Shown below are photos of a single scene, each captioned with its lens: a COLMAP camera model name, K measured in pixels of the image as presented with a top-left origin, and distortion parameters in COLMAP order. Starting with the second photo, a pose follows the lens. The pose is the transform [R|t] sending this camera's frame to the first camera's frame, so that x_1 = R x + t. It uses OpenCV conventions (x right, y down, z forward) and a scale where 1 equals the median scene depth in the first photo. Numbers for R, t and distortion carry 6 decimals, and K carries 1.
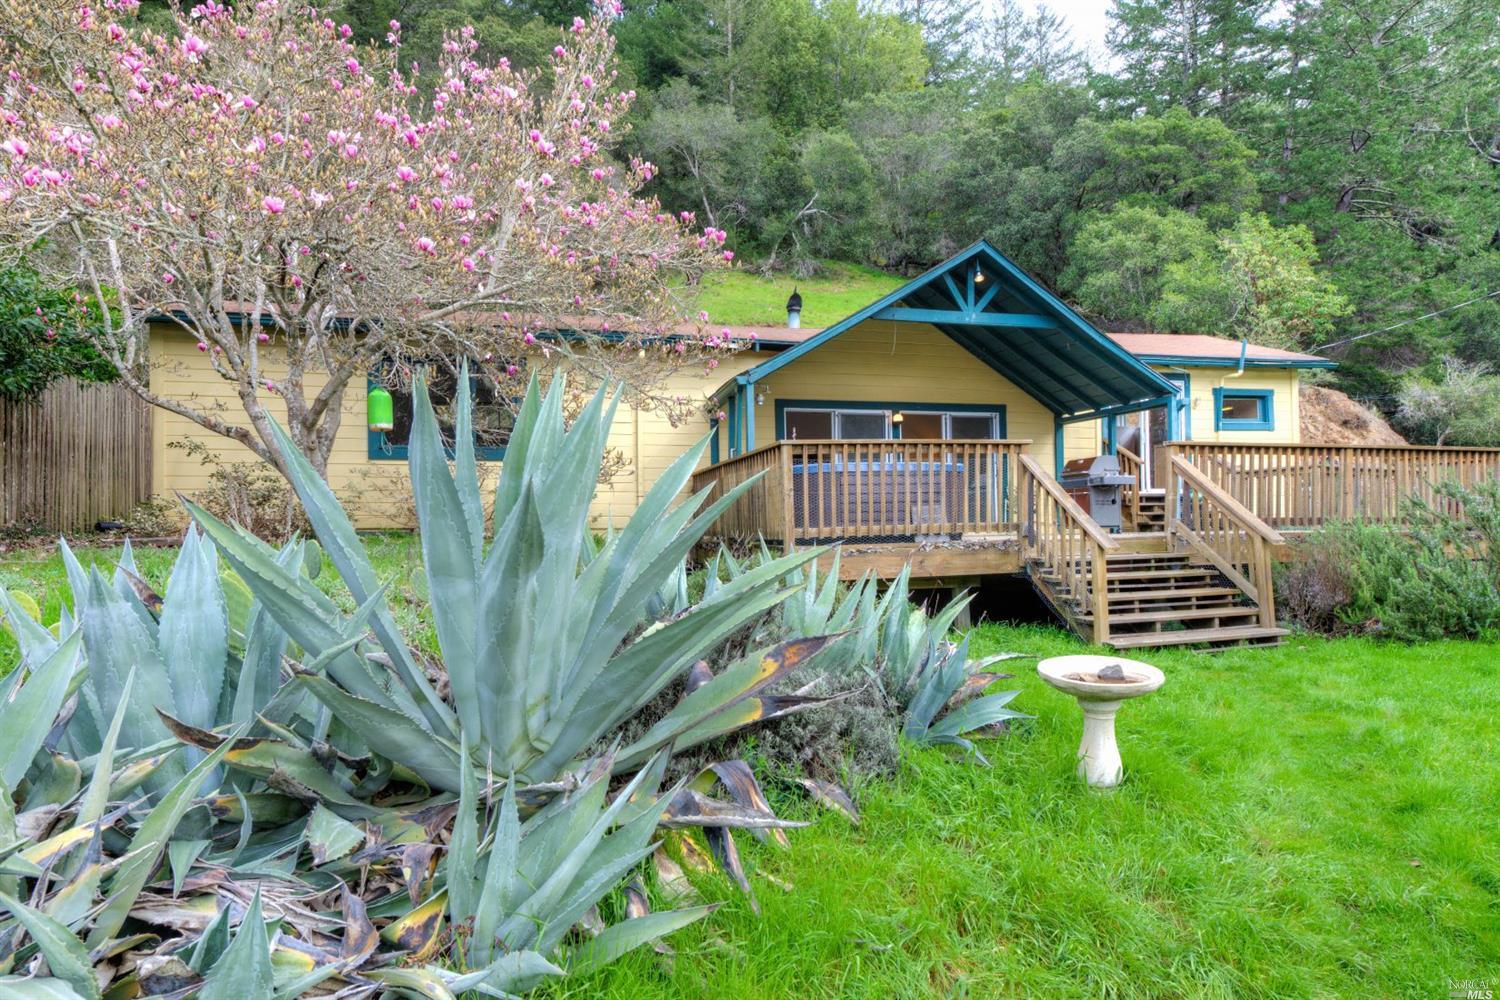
lens RADIAL K [[817.9, 0, 726.7], [0, 817.9, 524.8], [0, 0, 1]] dist [0.003606, 0.000514]
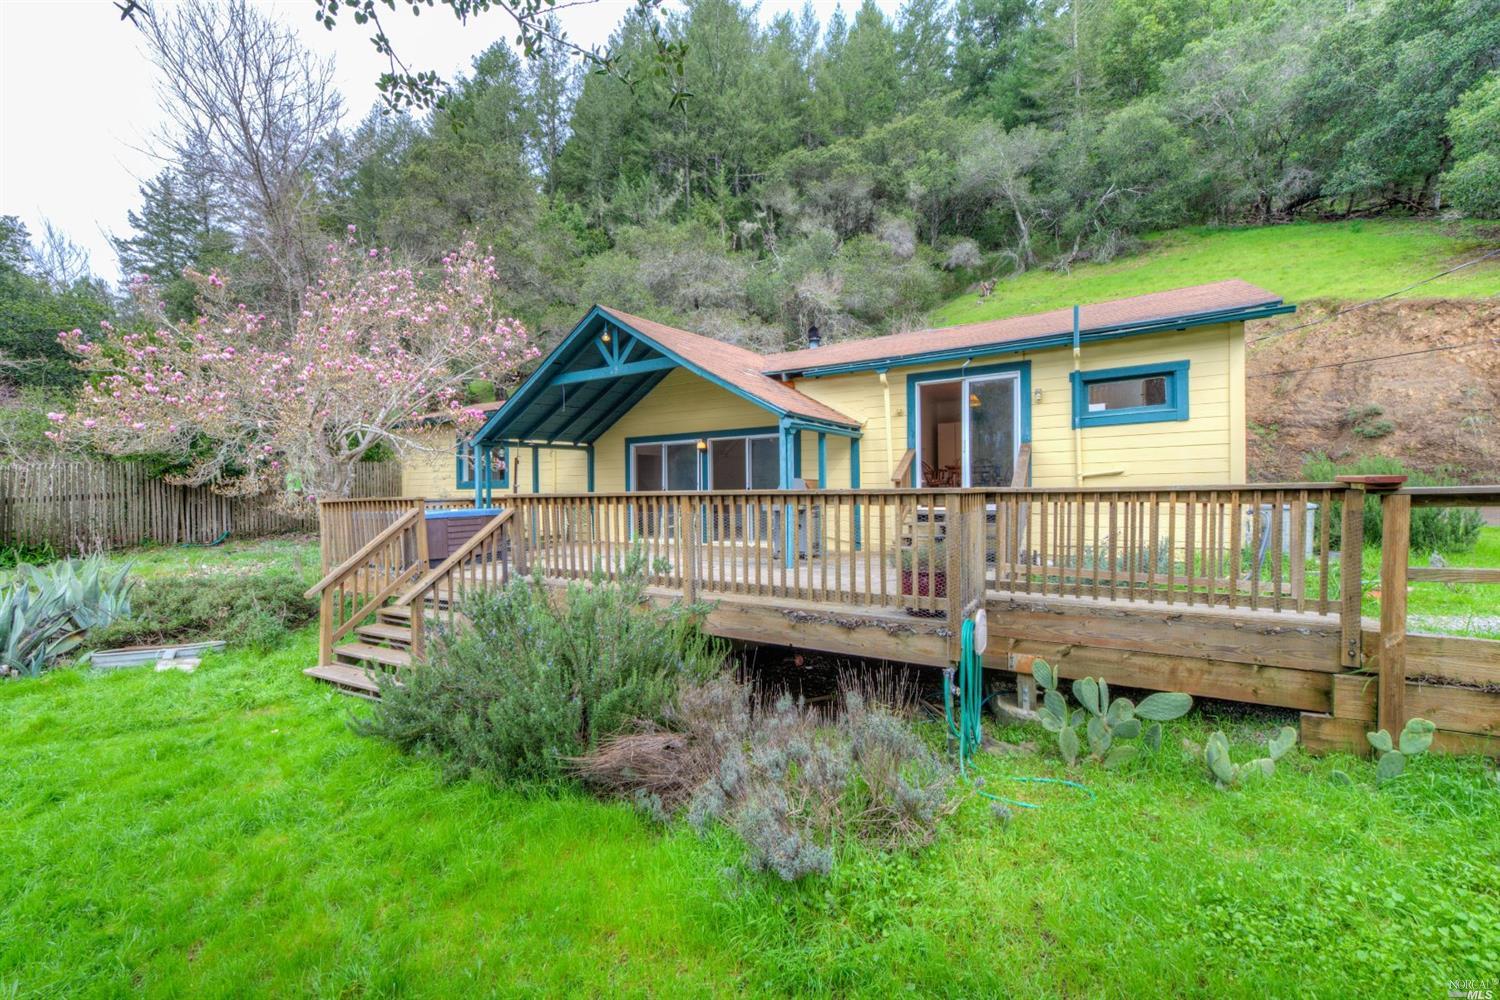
lens RADIAL K [[590.5, 0, 750.0], [0, 590.5, 500.0], [0, 0, 1]] dist [0.004966, -0.000061]
pose [[0.714244, 0.009381, -0.699834, 0.619447], [0.009733, 0.999680, 0.023334, -0.051331], [0.699829, -0.023478, 0.713925, 0.316007]]
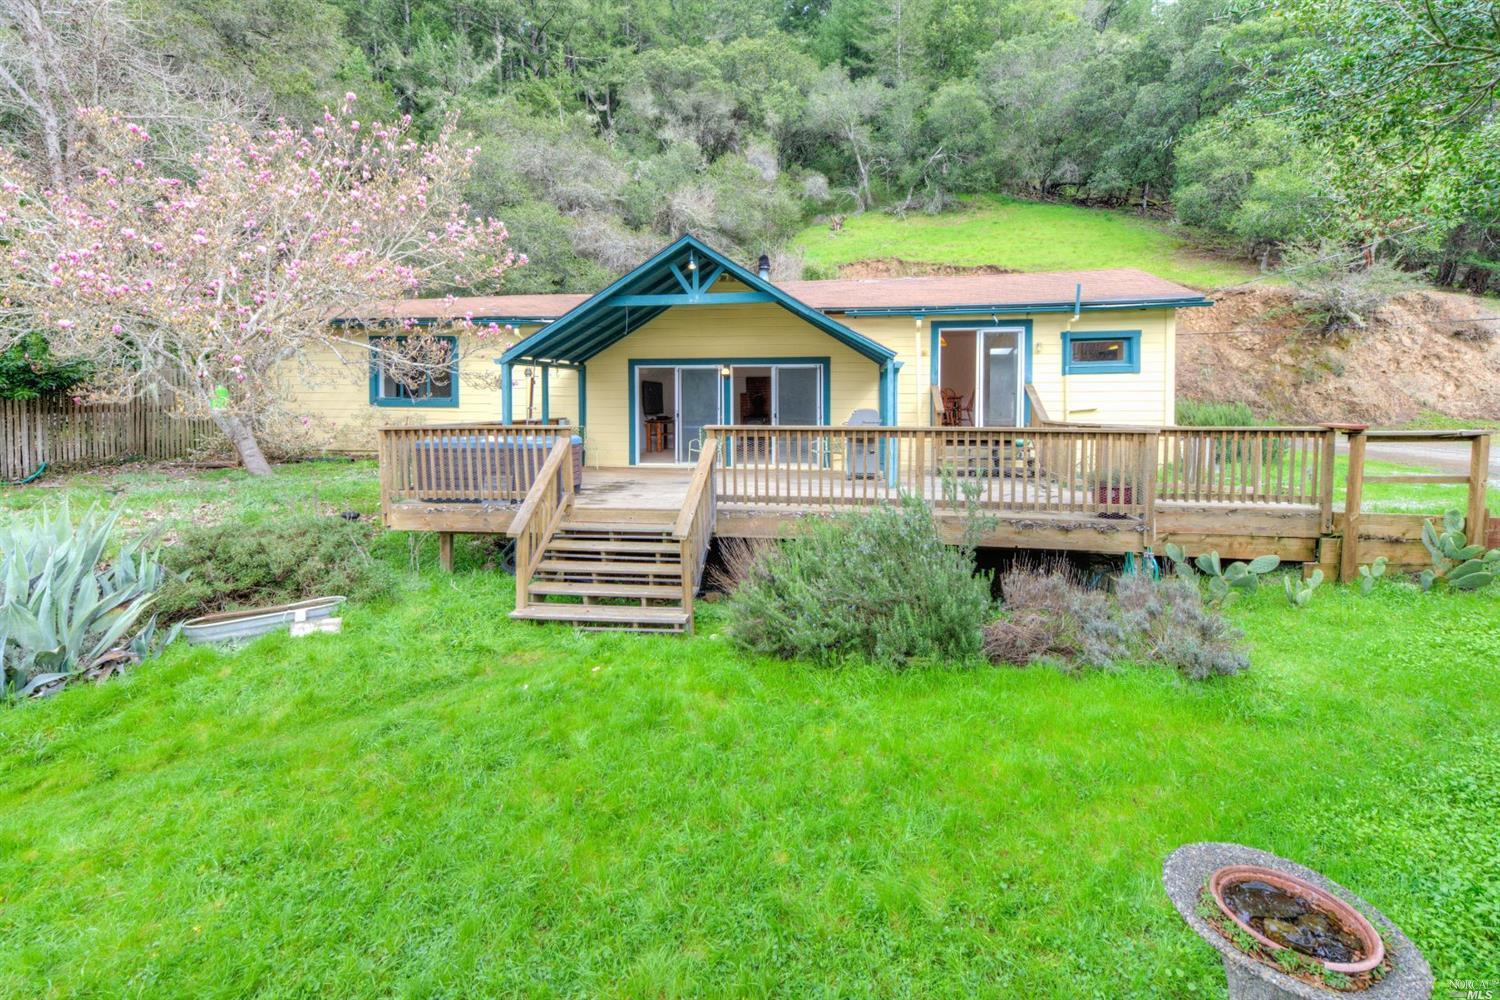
lens RADIAL K [[624.6, 0, 753.7], [0, 624.6, 424.1], [0, 0, 1]] dist [0.007116, -0.000225]
pose [[0.922273, 0.024808, -0.385742, 0.438940], [-0.009905, 0.999127, 0.040574, -0.065499], [0.386412, -0.033599, 0.921714, 0.113932]]
